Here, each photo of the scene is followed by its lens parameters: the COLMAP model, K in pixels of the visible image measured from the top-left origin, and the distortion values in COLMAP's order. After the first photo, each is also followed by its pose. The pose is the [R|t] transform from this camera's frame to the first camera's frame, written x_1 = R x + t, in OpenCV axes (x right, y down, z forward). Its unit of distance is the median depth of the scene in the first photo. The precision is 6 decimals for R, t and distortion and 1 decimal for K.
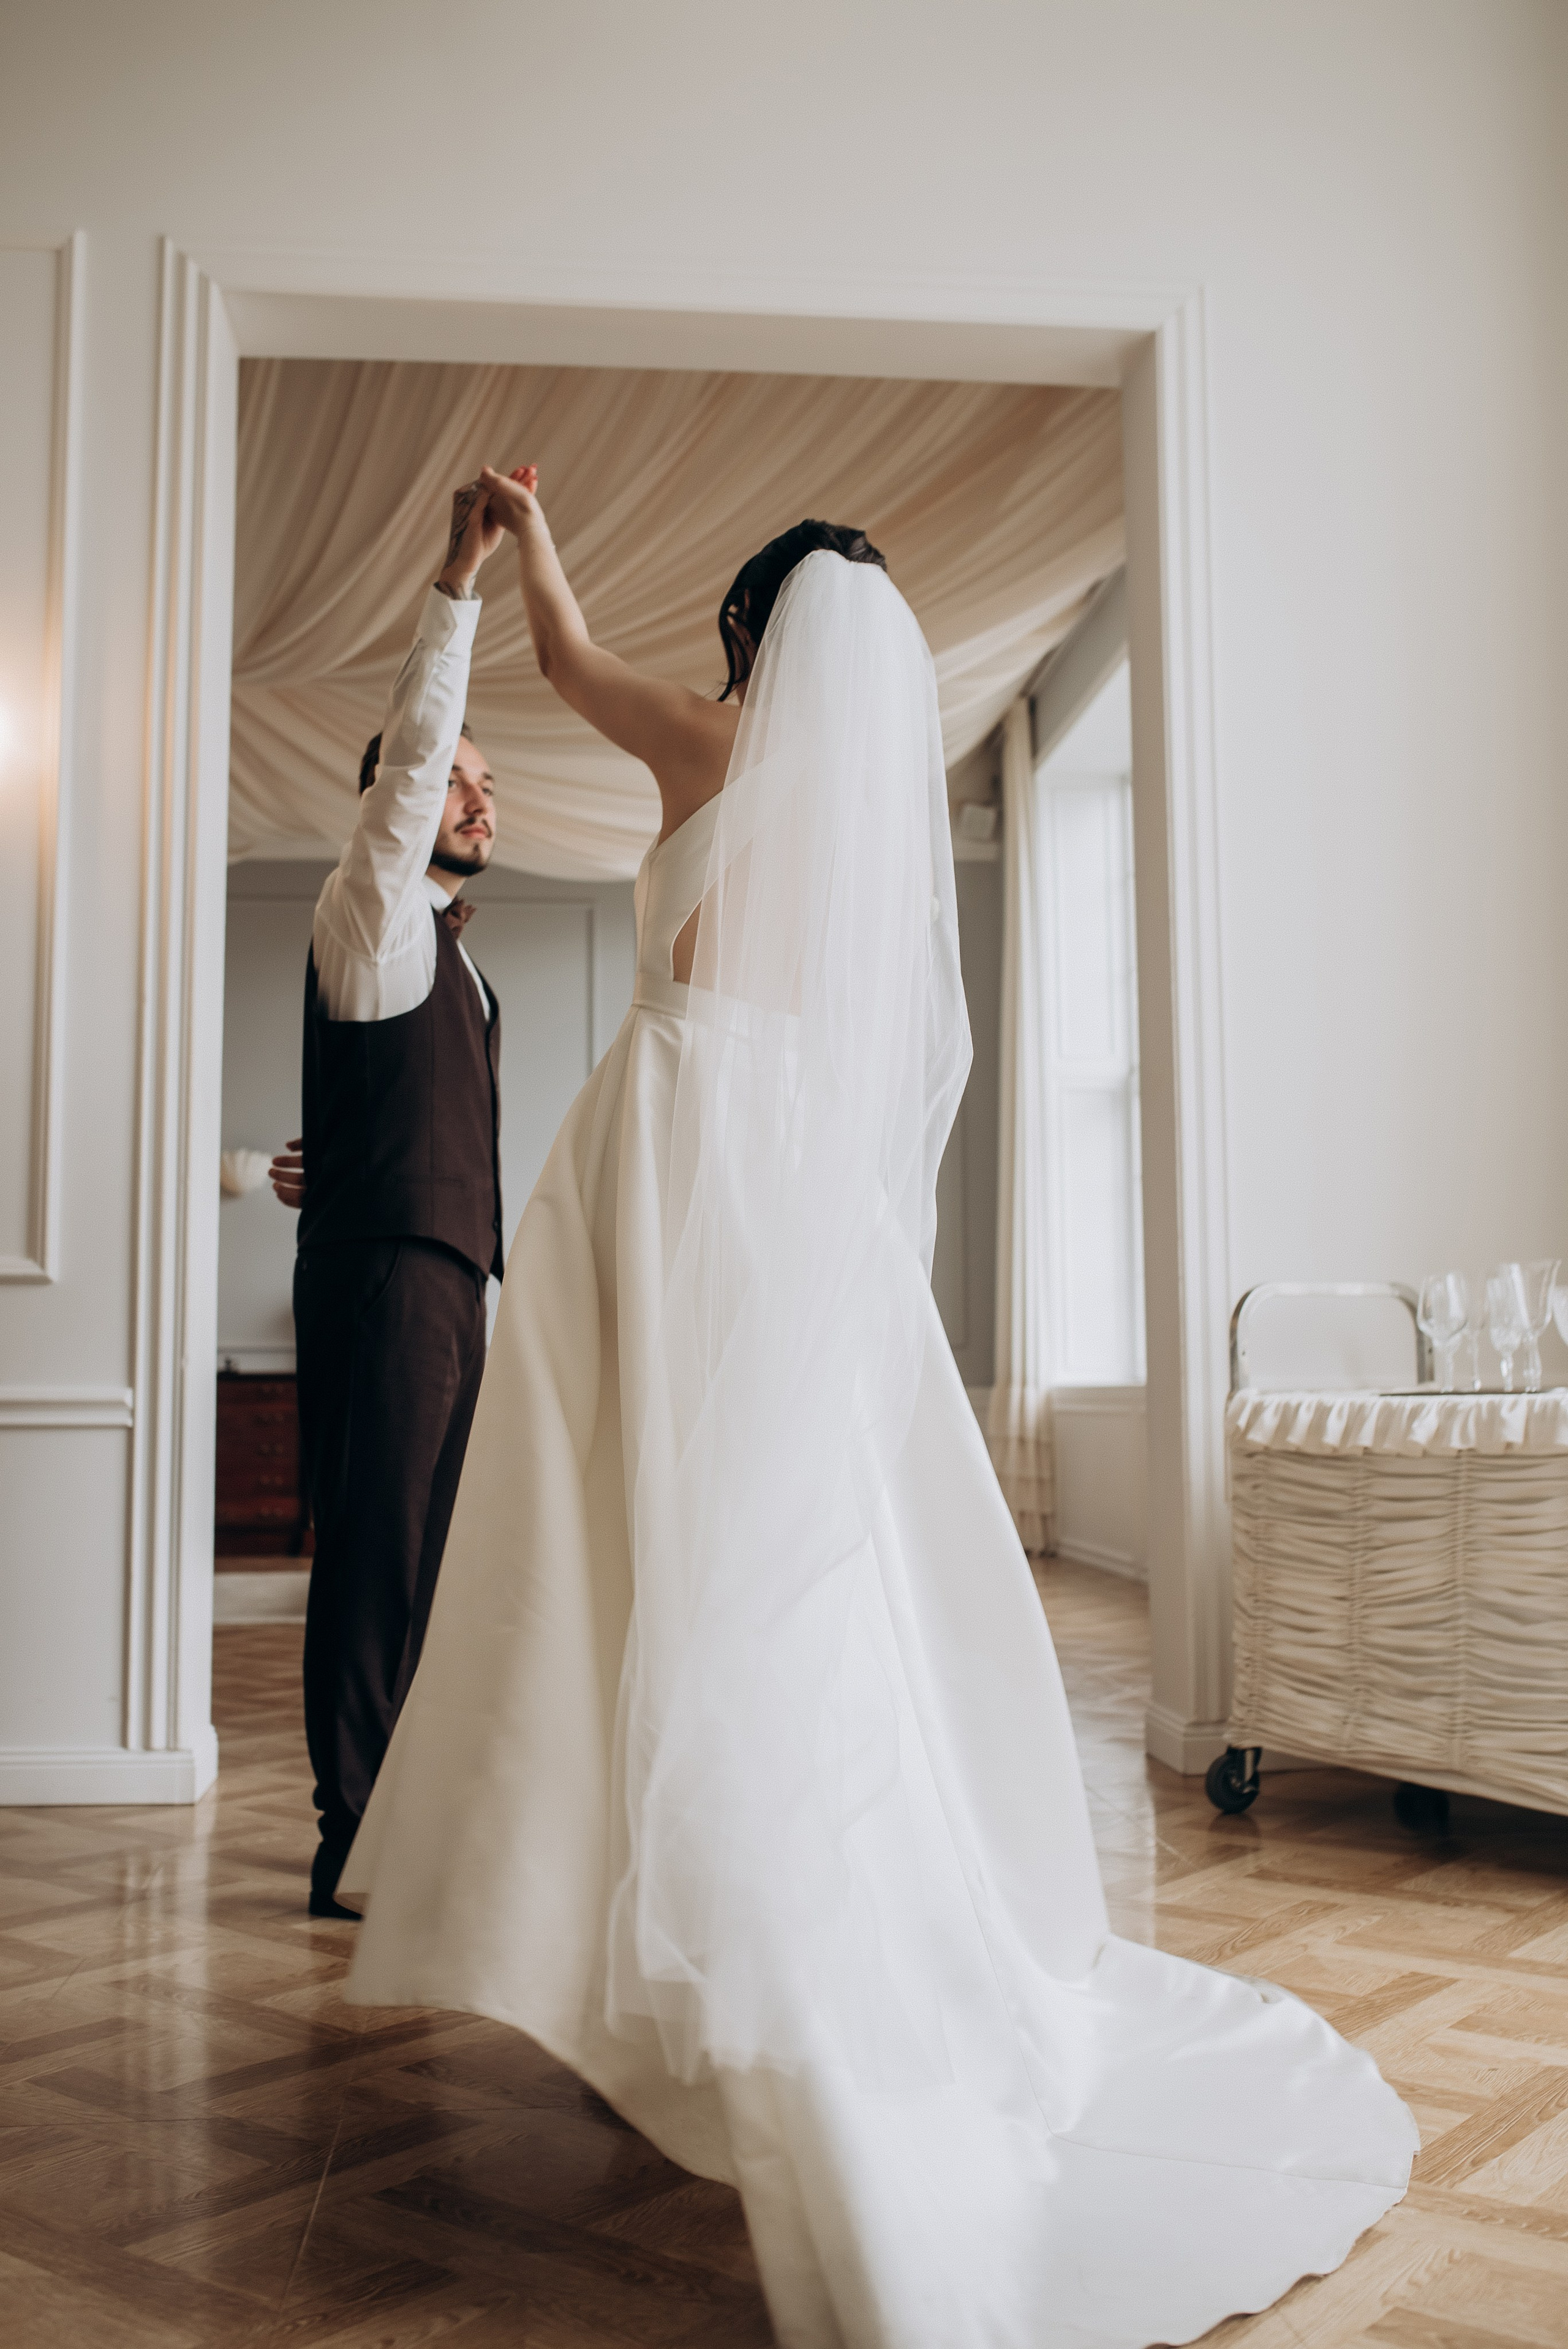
lens RADIAL K [[2216.5, 0, 784.0], [0, 2216.5, 1174.5], [0, 0, 1]] dist [-0.005841, 0.009998]
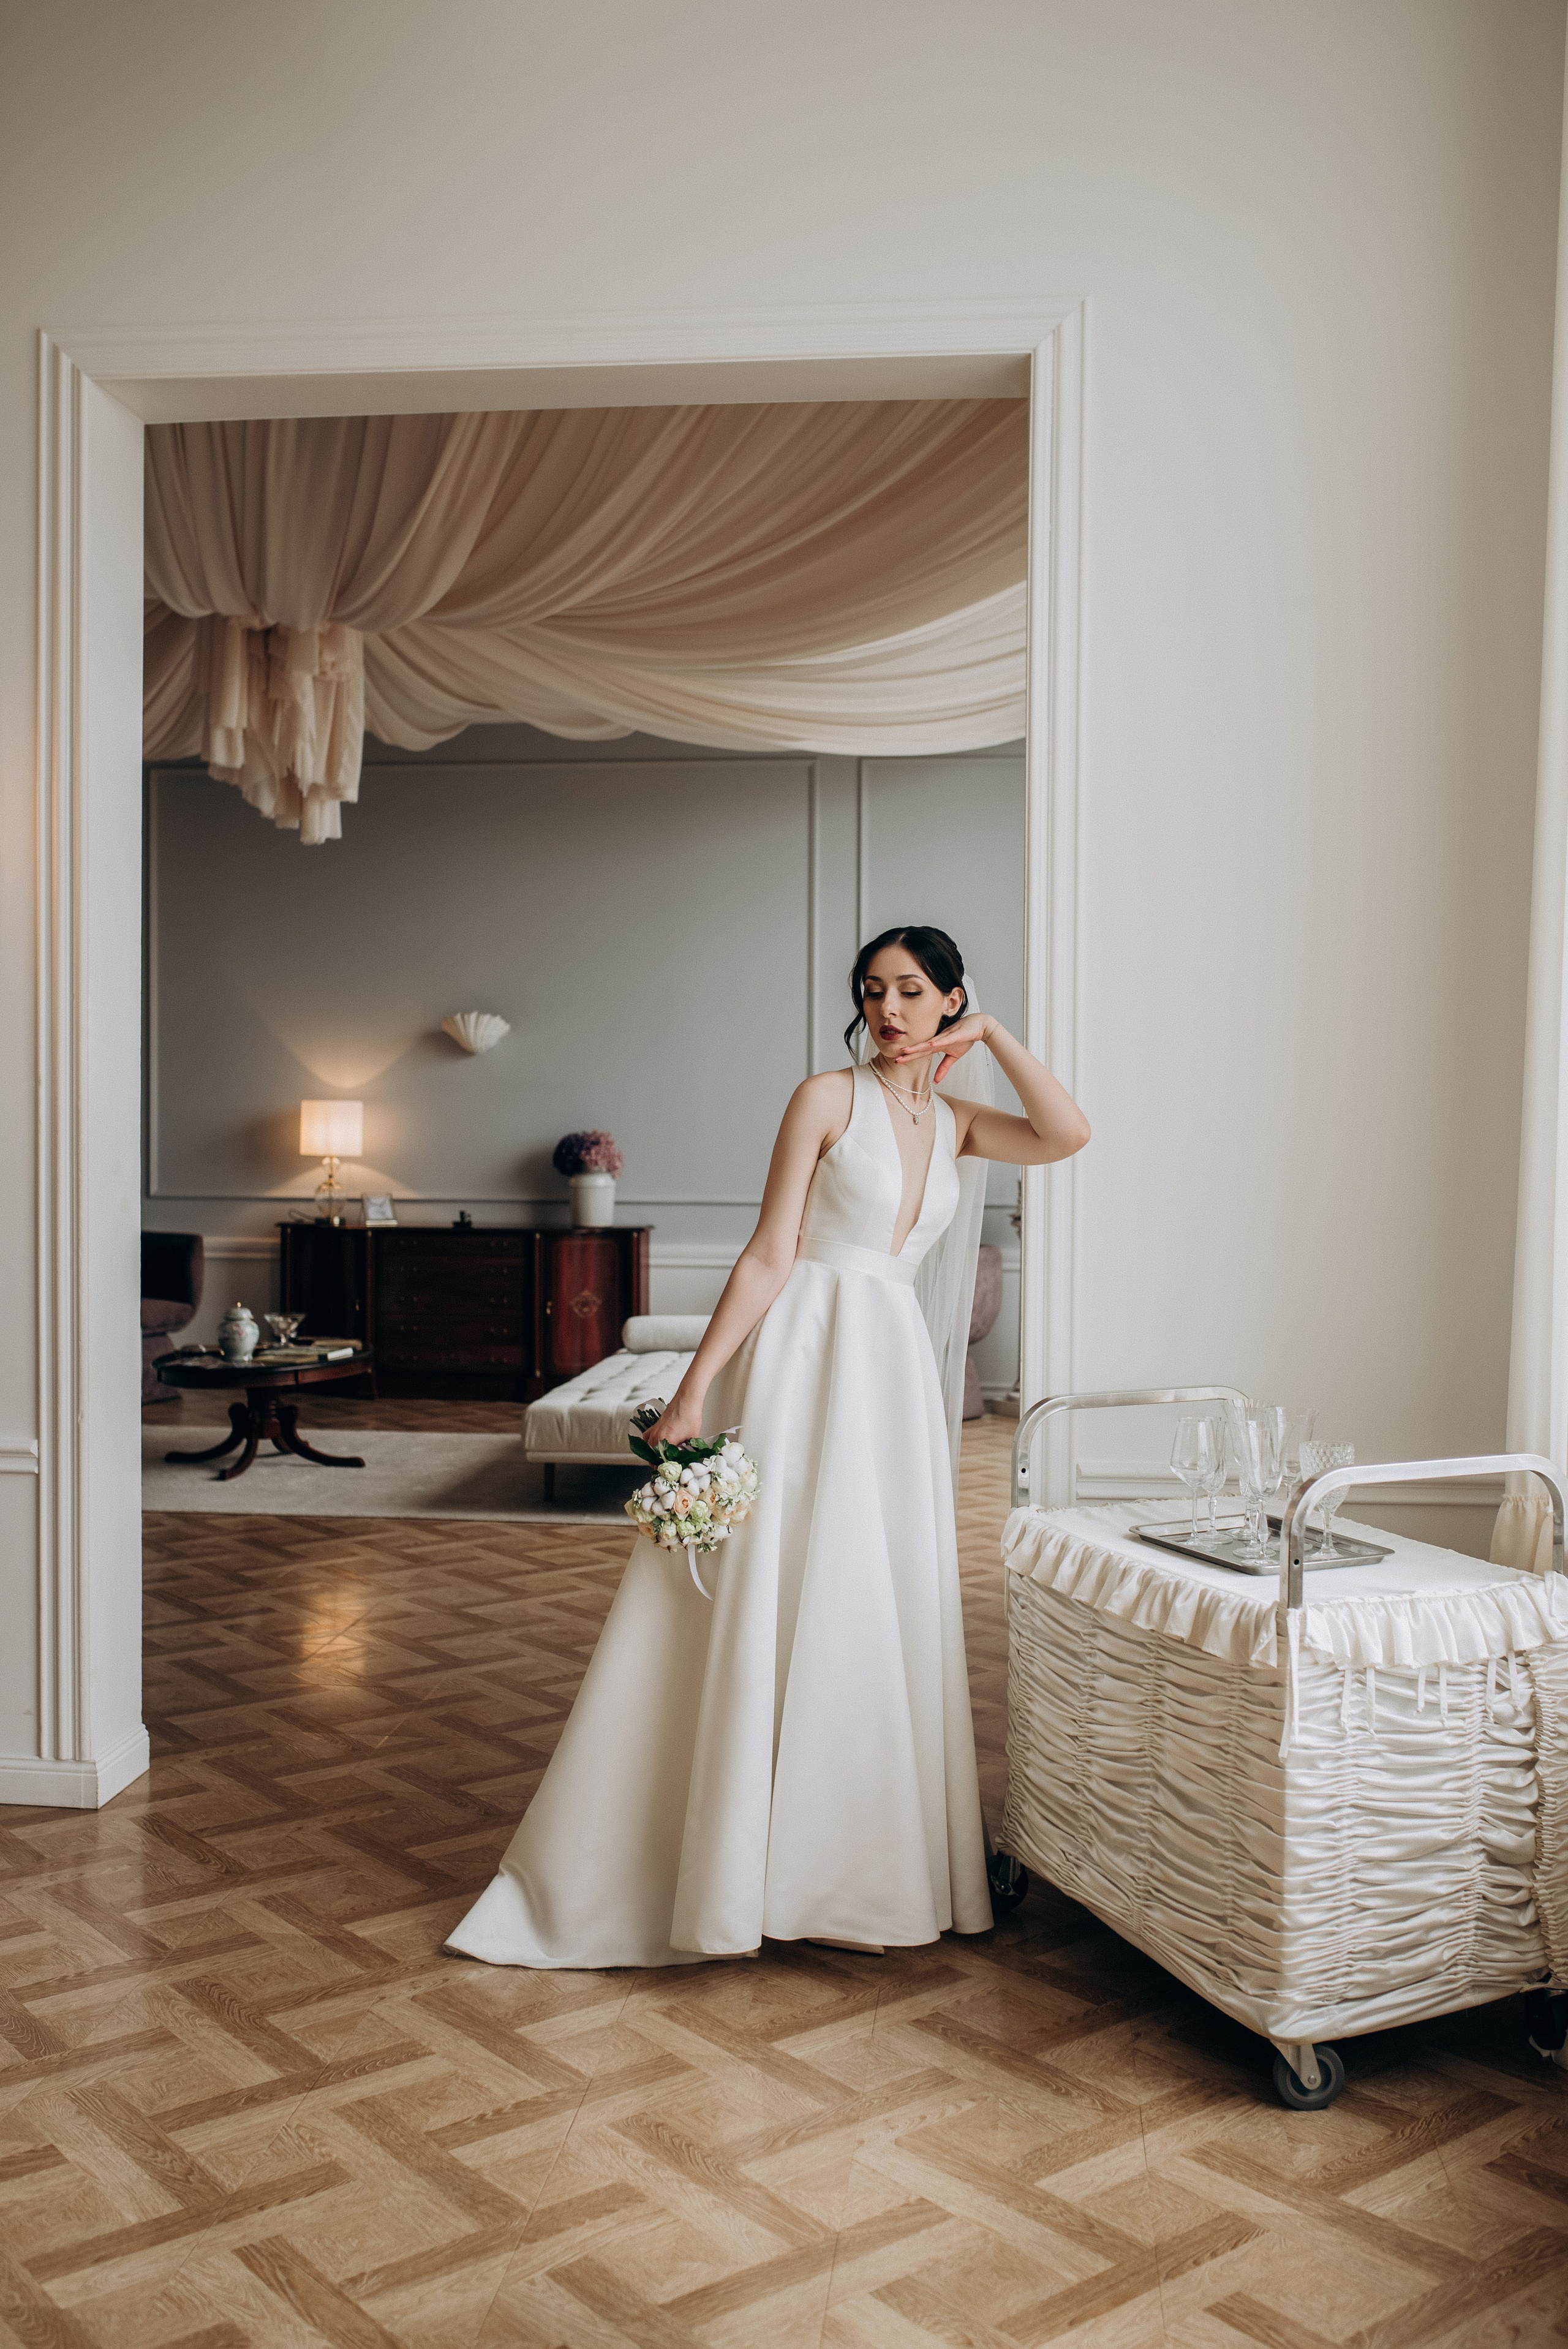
lens RADIAL K [[2216.5, 0, 784.0], [0, 2216.5, 1174.5], [0, 0, 1]] dist [-0.005841, 0.009998]
pose [[0.978334, 0.019764, -0.206087, 0.278220], [0.006574, 0.991965, 0.126340, -0.162096], [0.206928, -0.124958, 0.970343, 0.024818]]
